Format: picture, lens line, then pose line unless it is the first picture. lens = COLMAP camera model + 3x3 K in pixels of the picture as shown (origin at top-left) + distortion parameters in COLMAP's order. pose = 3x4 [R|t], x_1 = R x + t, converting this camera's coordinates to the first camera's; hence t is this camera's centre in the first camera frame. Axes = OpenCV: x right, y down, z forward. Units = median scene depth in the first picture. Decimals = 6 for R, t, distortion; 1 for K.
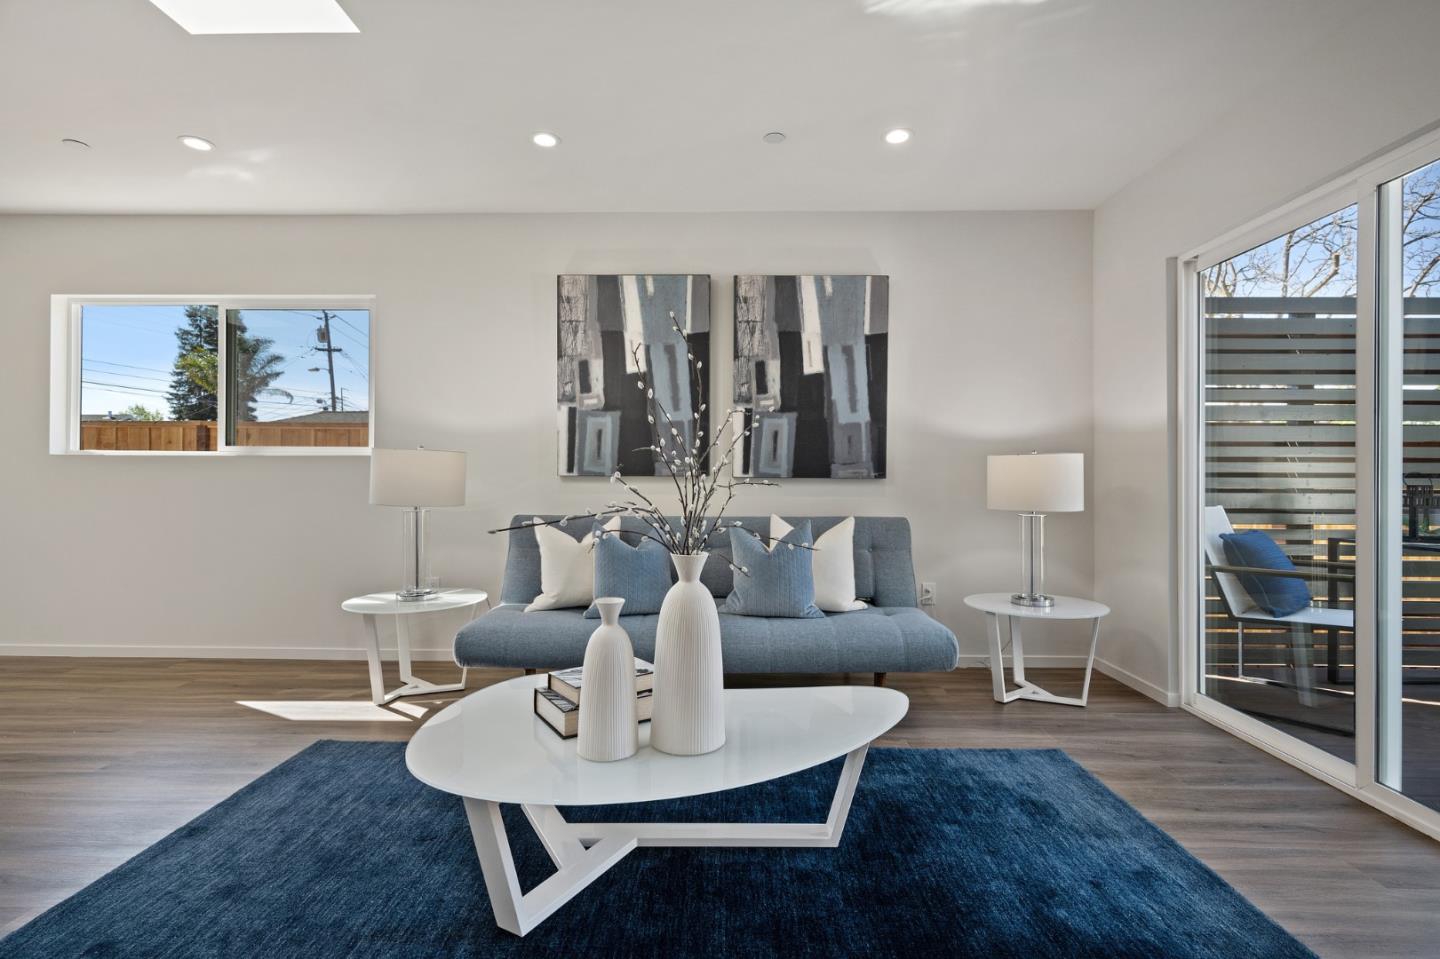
lens RADIAL K [[671.1, 0, 721.0], [0, 671.1, 472.7], [0, 0, 1]] dist [-0.010427, 0.000129]
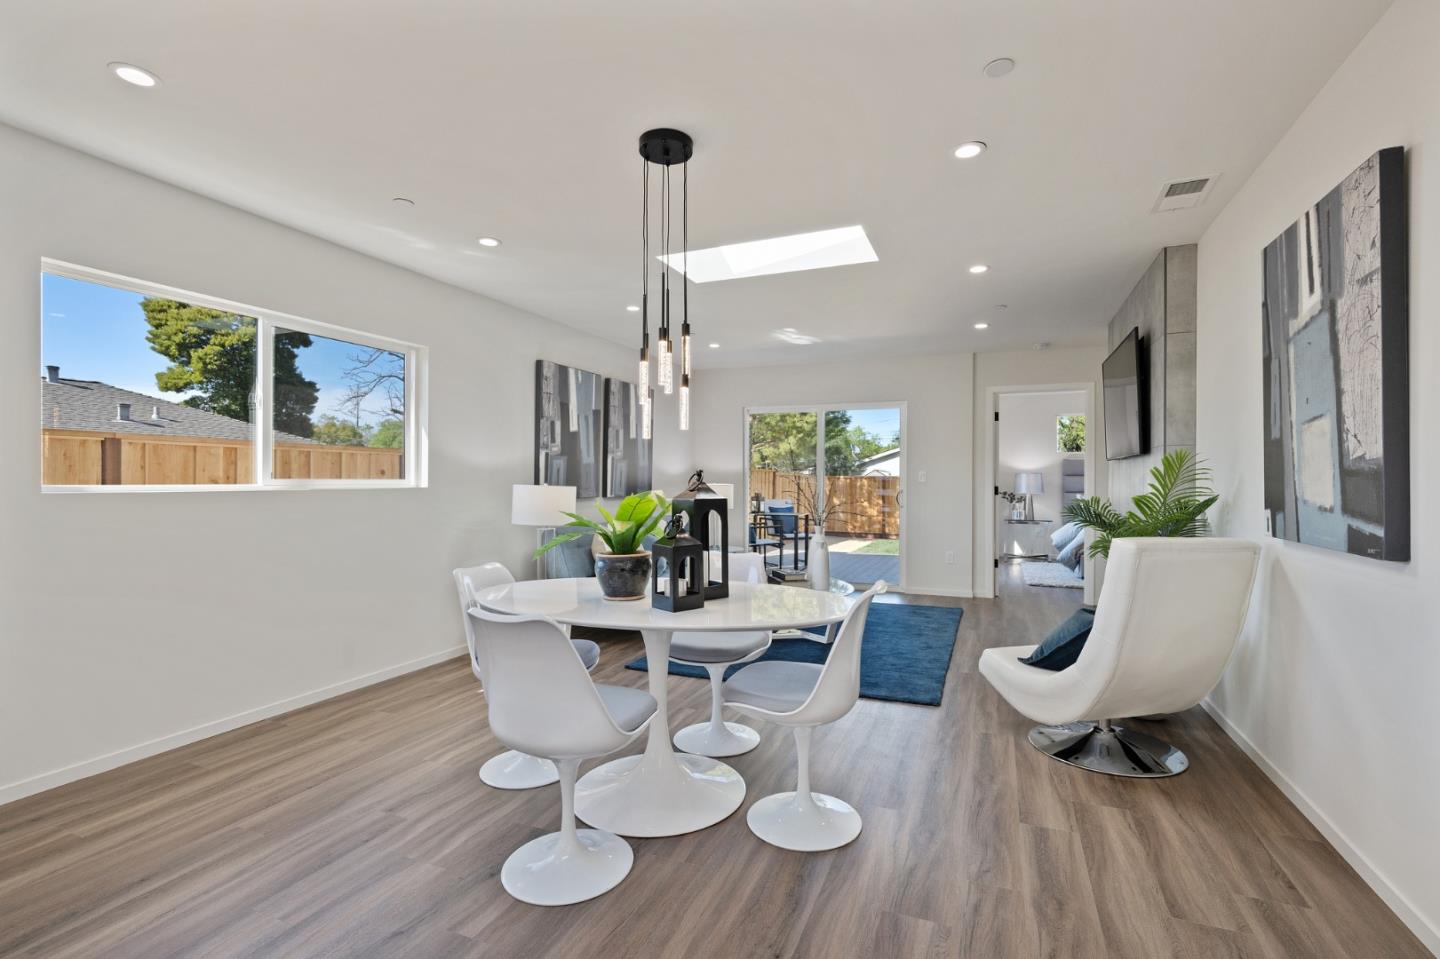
lens RADIAL K [[671.1, 0, 716.2], [0, 671.1, 478.2], [0, 0, 1]] dist [-0.010427, 0.000129]
pose [[0.364867, -0.002706, 0.931056, -1.459885], [-0.007902, 0.999951, 0.006003, -0.054071], [-0.931026, -0.009547, 0.364827, 0.131033]]
